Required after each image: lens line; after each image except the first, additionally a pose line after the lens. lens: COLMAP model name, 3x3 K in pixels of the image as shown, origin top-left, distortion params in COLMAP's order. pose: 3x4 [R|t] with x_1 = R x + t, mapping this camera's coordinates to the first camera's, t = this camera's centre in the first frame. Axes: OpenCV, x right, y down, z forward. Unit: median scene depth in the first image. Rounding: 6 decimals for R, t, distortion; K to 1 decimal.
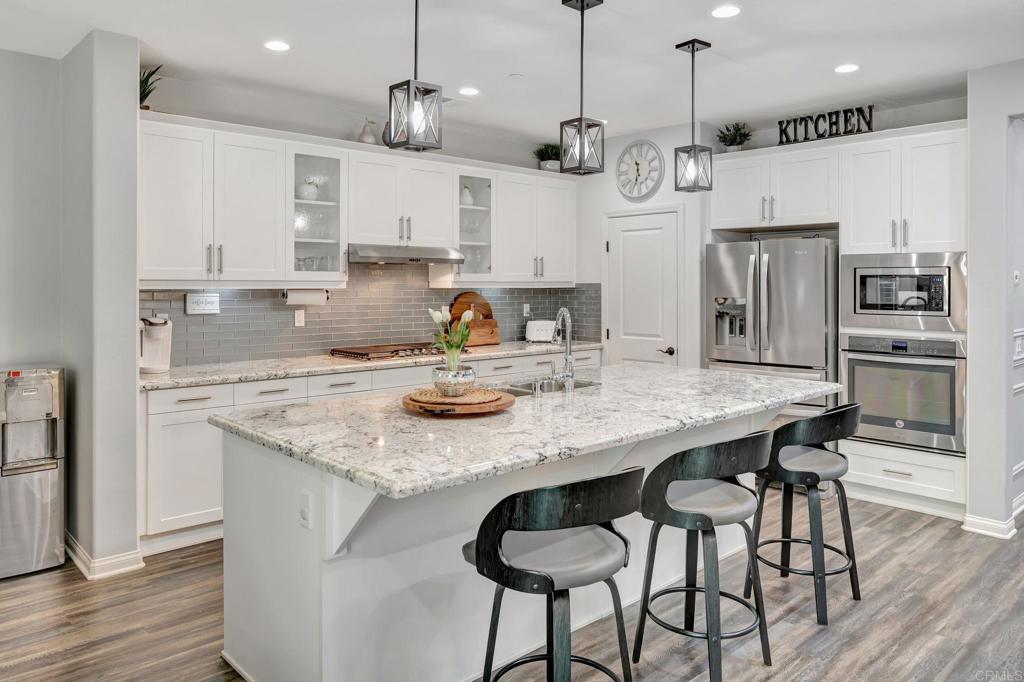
lens RADIAL K [[722.4, 0, 508.9], [0, 722.4, 293.9], [0, 0, 1]] dist [-0.003284, -0.000901]
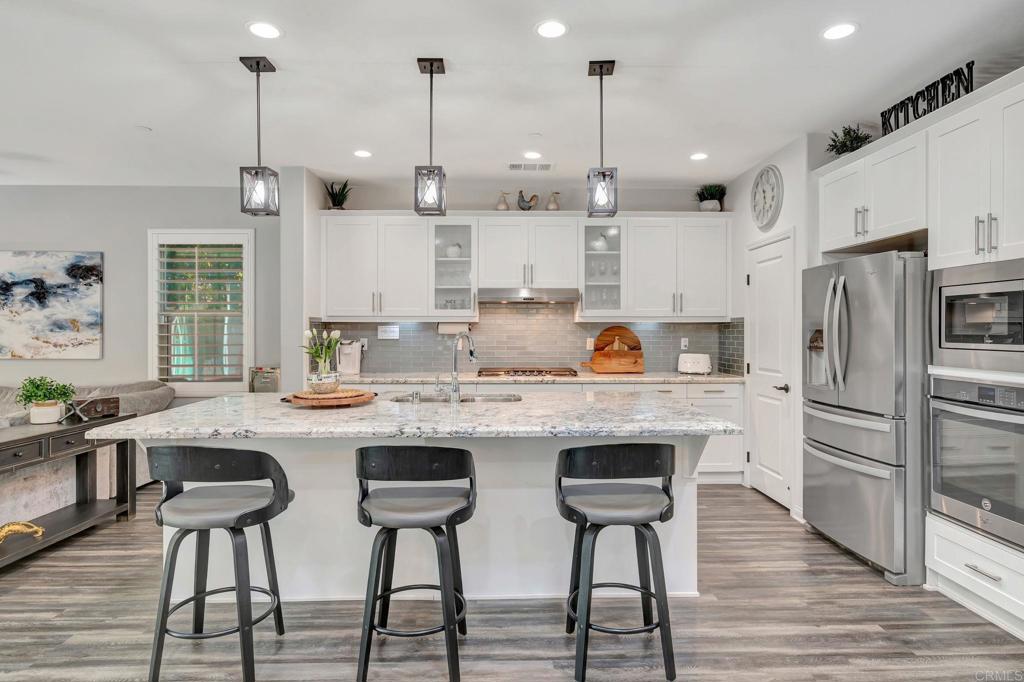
lens RADIAL K [[572.2, 0, 512.0], [0, 572.2, 341.0], [0, 0, 1]] dist [0.000159, 0.000342]
pose [[0.749276, 0.011587, -0.662156, 0.523037], [-0.008408, 0.999933, 0.007984, 0.018453], [0.662204, -0.000415, 0.749323, 0.254271]]
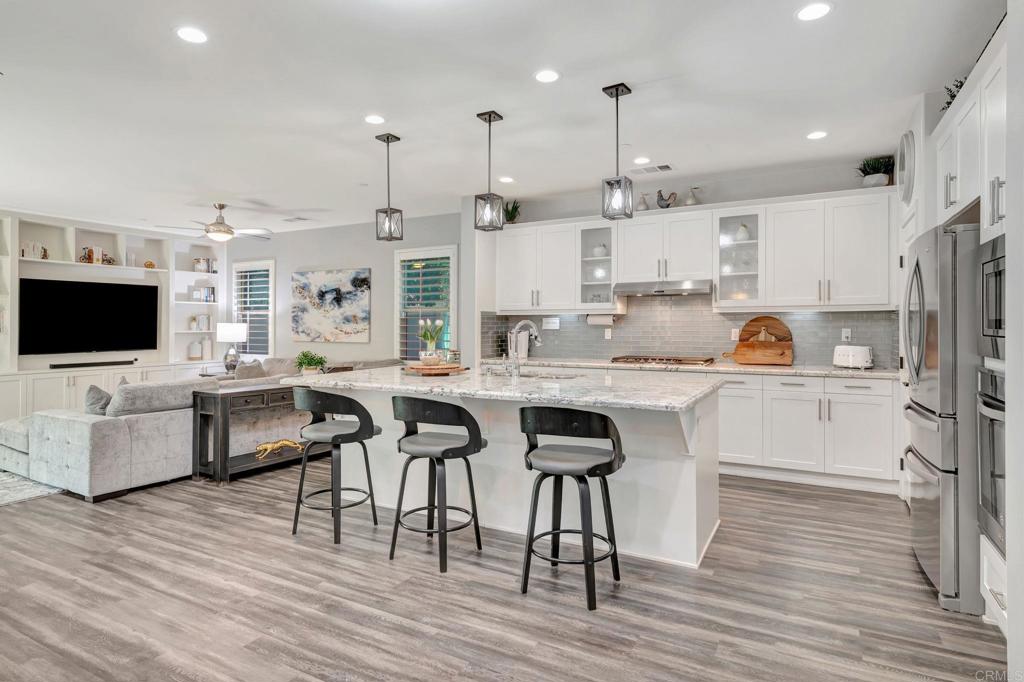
lens RADIAL K [[559.8, 0, 507.3], [0, 559.8, 327.4], [0, 0, 1]] dist [0.000712, 0.000118]
pose [[0.317239, 0.001972, -0.948344, 0.789699], [-0.010890, 0.999939, -0.001564, 0.024698], [0.948283, 0.010823, 0.317241, 0.428865]]
